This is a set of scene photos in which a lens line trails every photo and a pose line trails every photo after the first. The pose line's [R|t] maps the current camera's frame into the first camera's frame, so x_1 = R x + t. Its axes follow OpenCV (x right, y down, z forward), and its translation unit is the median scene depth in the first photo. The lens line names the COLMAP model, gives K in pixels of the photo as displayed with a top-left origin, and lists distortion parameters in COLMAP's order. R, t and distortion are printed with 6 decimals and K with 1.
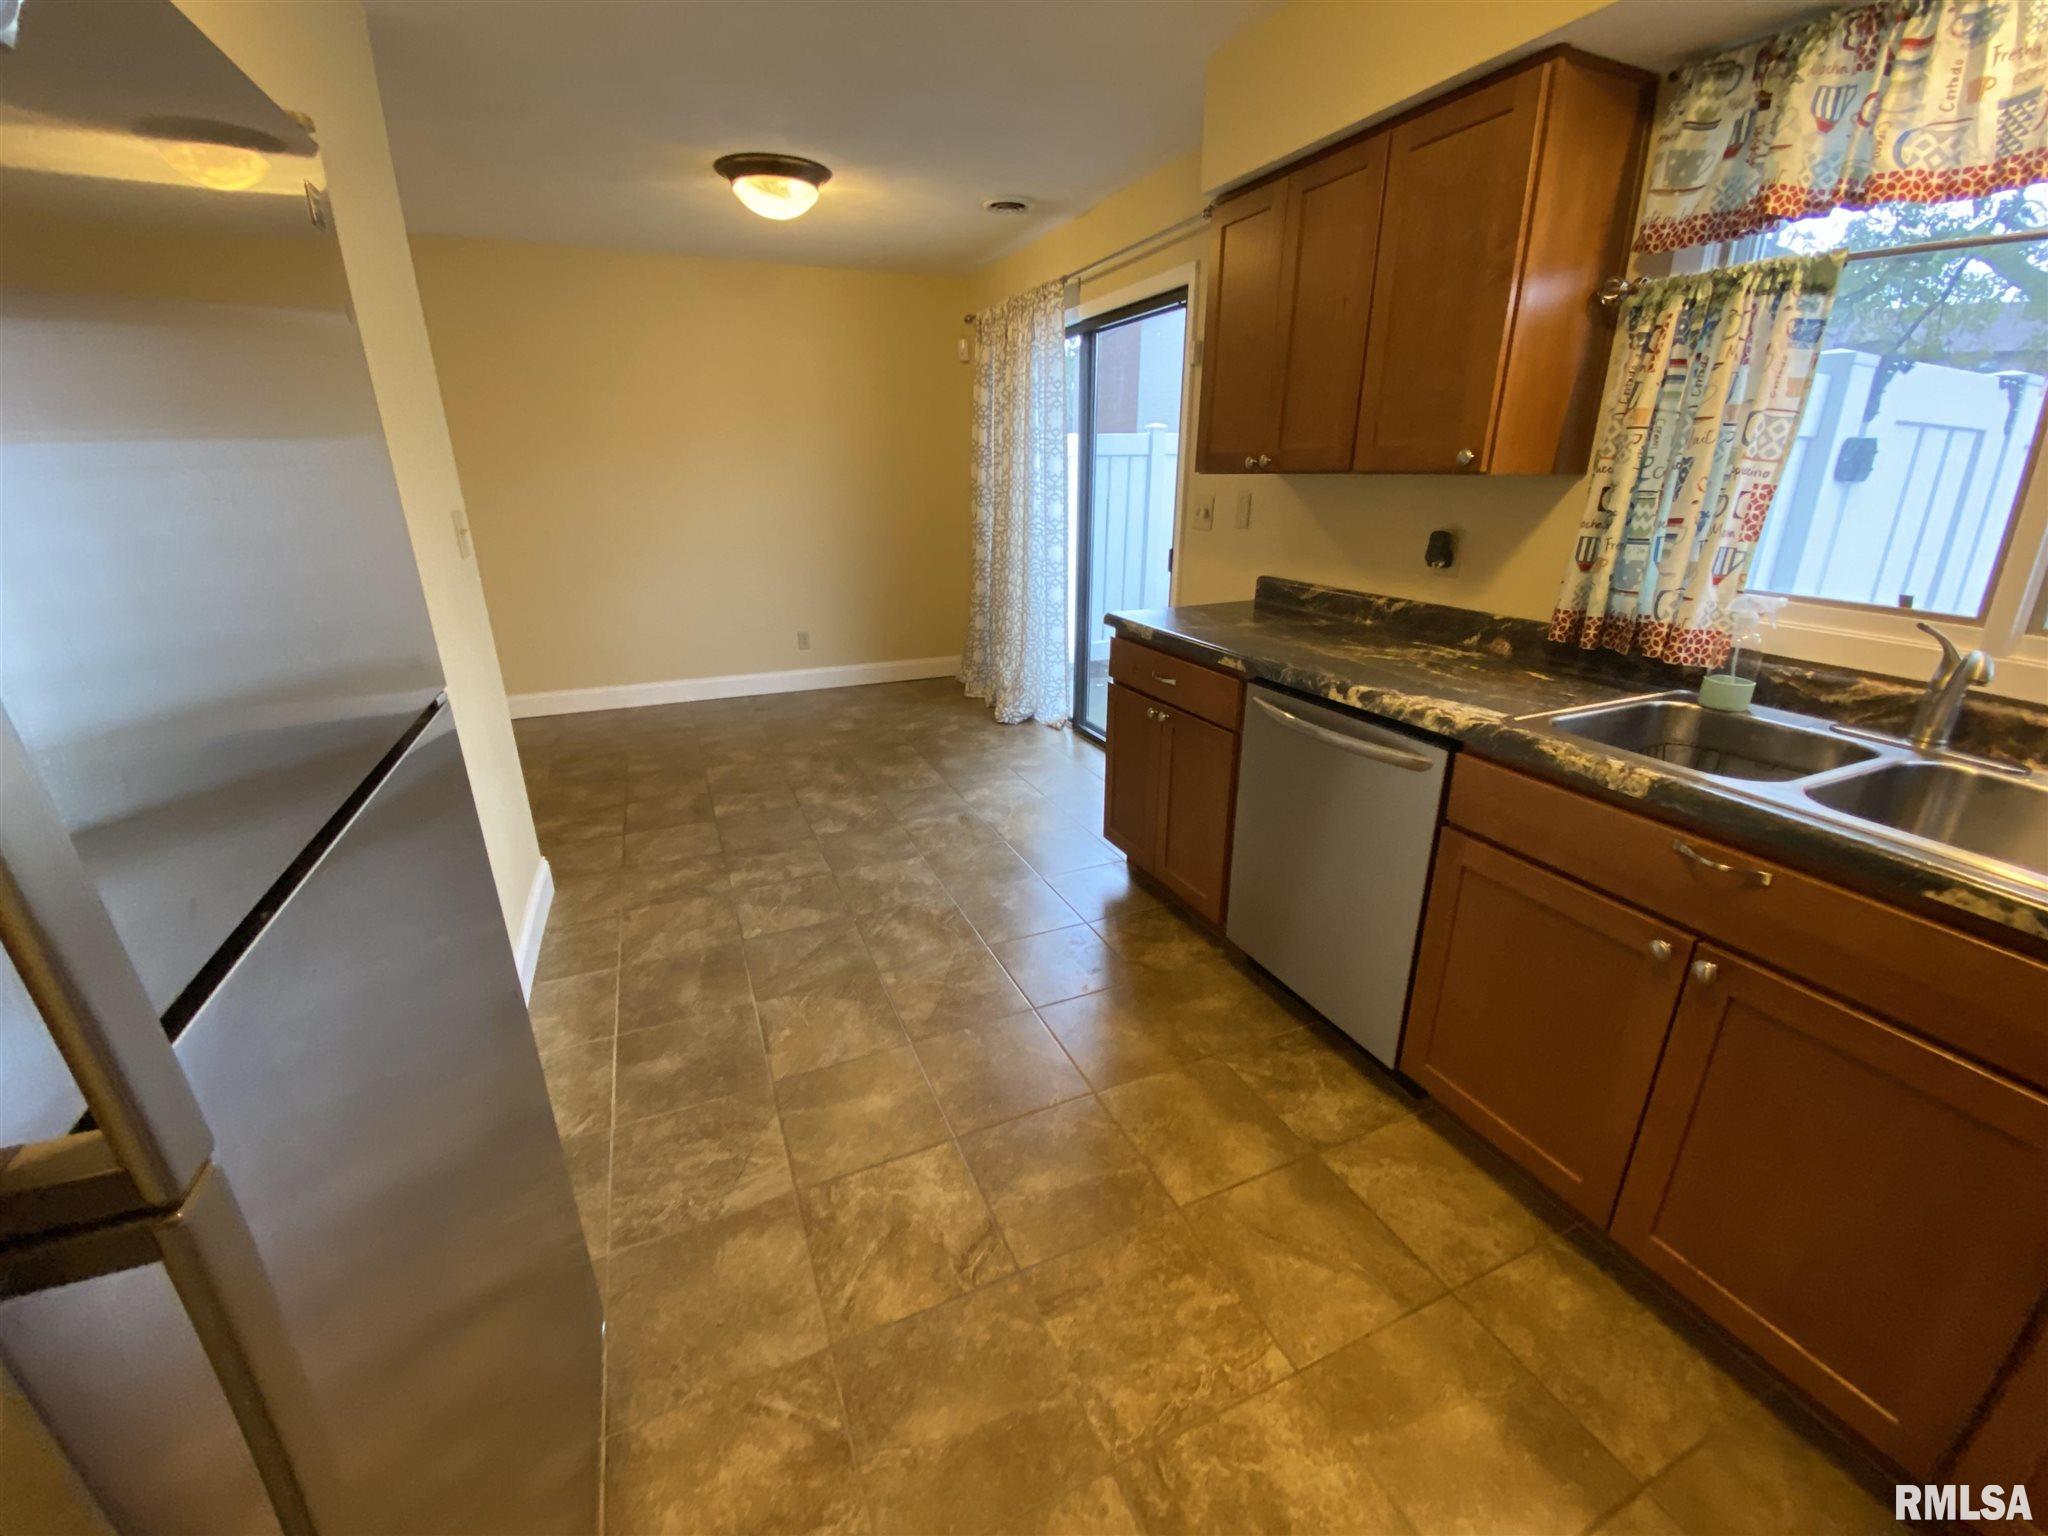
lens RADIAL K [[819.2, 0, 1015.5], [0, 819.2, 762.3], [0, 0, 1]] dist [0.024358, -0.022095]
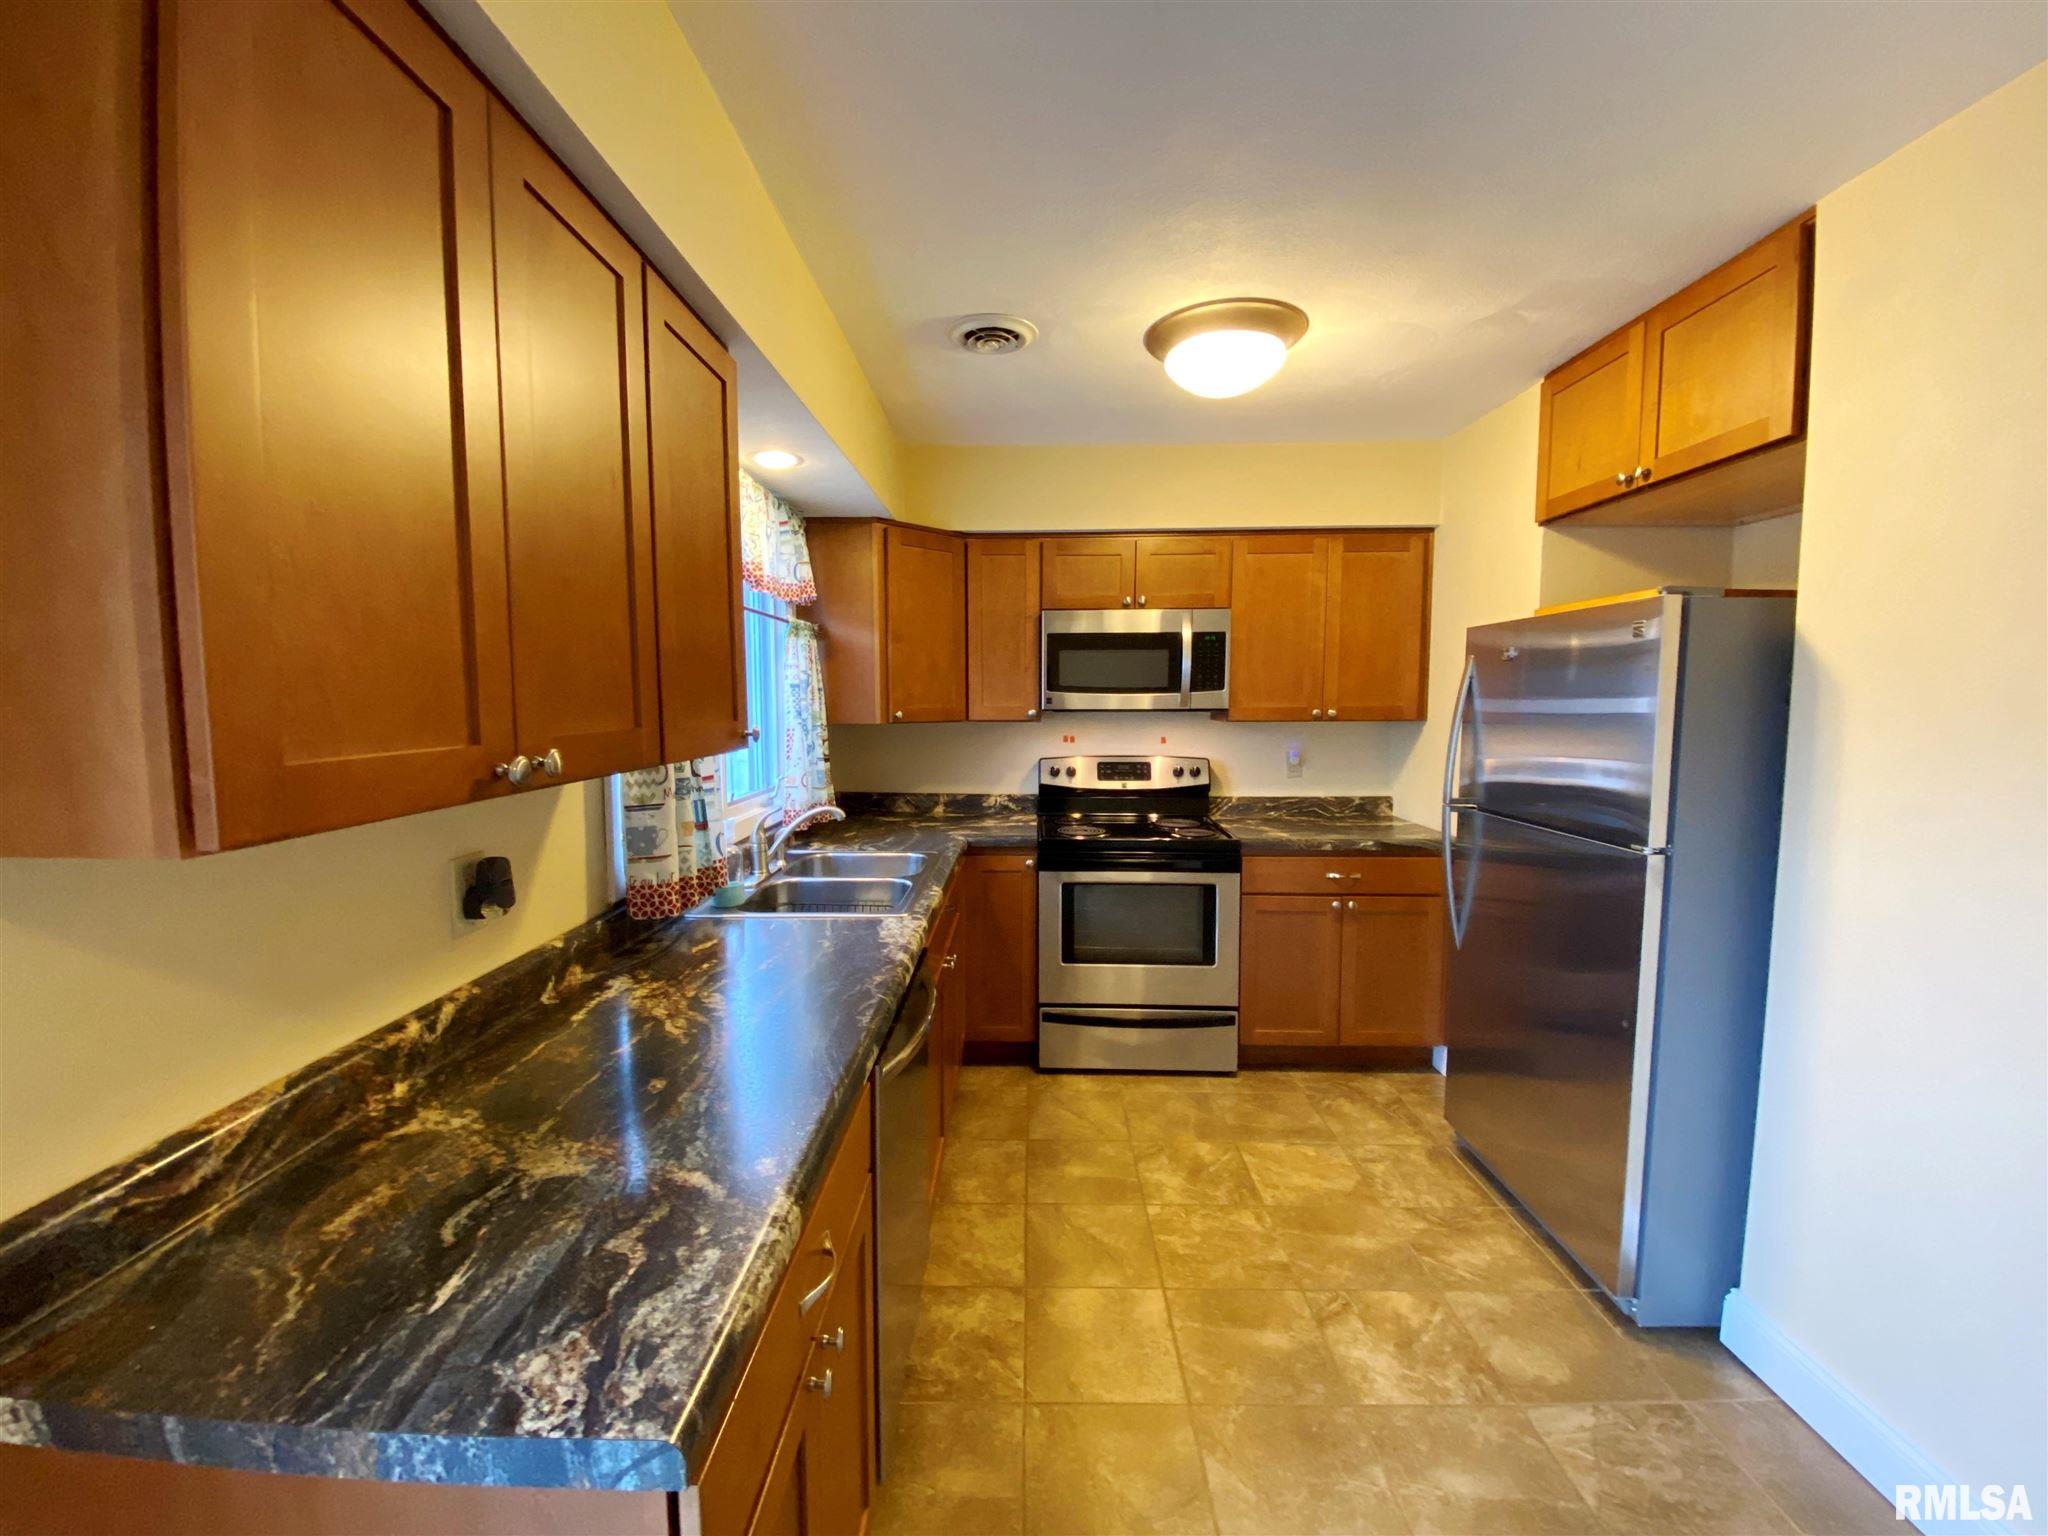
lens RADIAL K [[819.2, 0, 1015.5], [0, 819.2, 762.3], [0, 0, 1]] dist [0.024358, -0.022095]
pose [[-0.908862, -0.029045, 0.416085, -0.094271], [0.143118, 0.915292, 0.376507, -0.673657], [-0.391775, 0.401742, -0.827718, 1.728593]]
